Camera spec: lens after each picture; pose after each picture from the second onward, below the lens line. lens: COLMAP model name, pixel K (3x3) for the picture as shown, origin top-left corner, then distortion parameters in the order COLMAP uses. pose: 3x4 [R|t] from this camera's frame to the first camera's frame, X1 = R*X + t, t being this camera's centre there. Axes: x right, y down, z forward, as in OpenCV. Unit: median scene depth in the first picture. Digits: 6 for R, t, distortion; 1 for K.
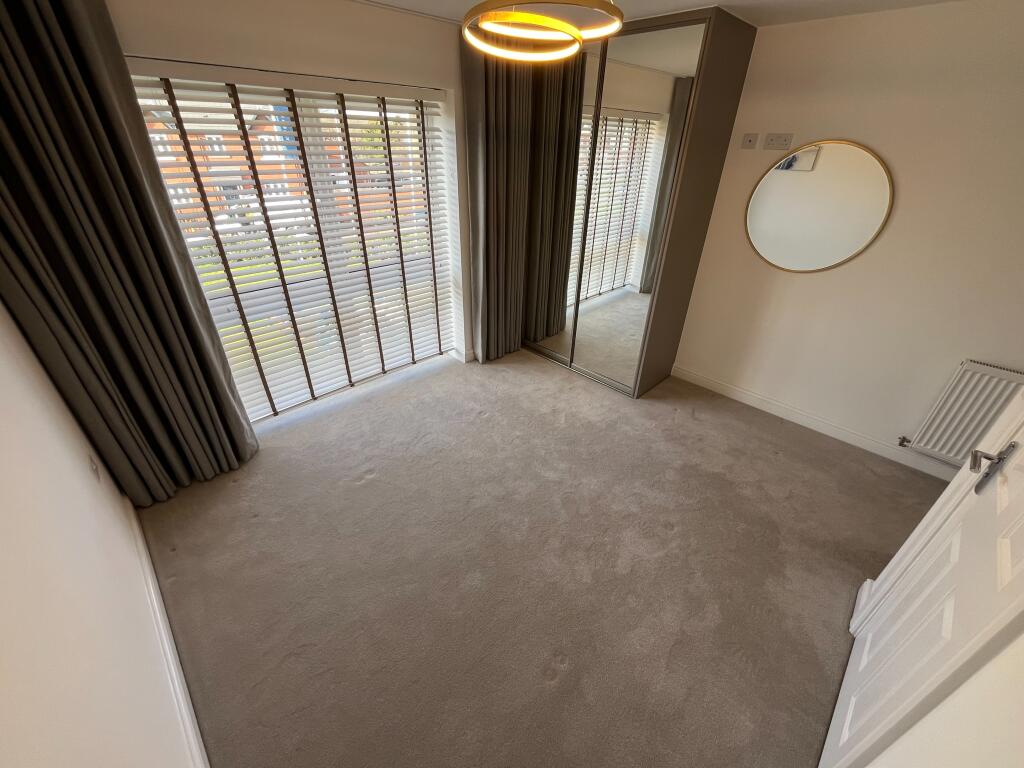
lens RADIAL K [[415.0, 0, 515.2], [0, 415.0, 383.3], [0, 0, 1]] dist [0.002795, -0.000794]
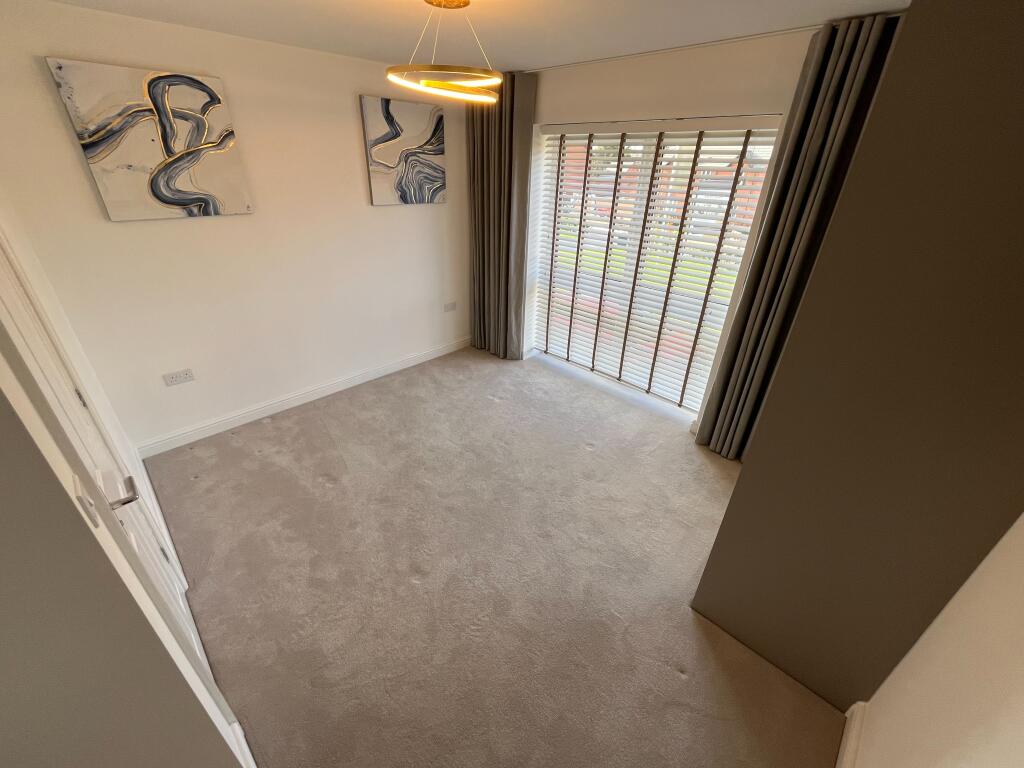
lens RADIAL K [[415.0, 0, 505.4], [0, 415.0, 380.8], [0, 0, 1]] dist [0.002795, -0.000794]
pose [[0.013666, 0.457415, -0.889149, 0.748649], [-0.527517, 0.758713, 0.382205, -0.326239], [0.849435, 0.463818, 0.251663, 0.555400]]
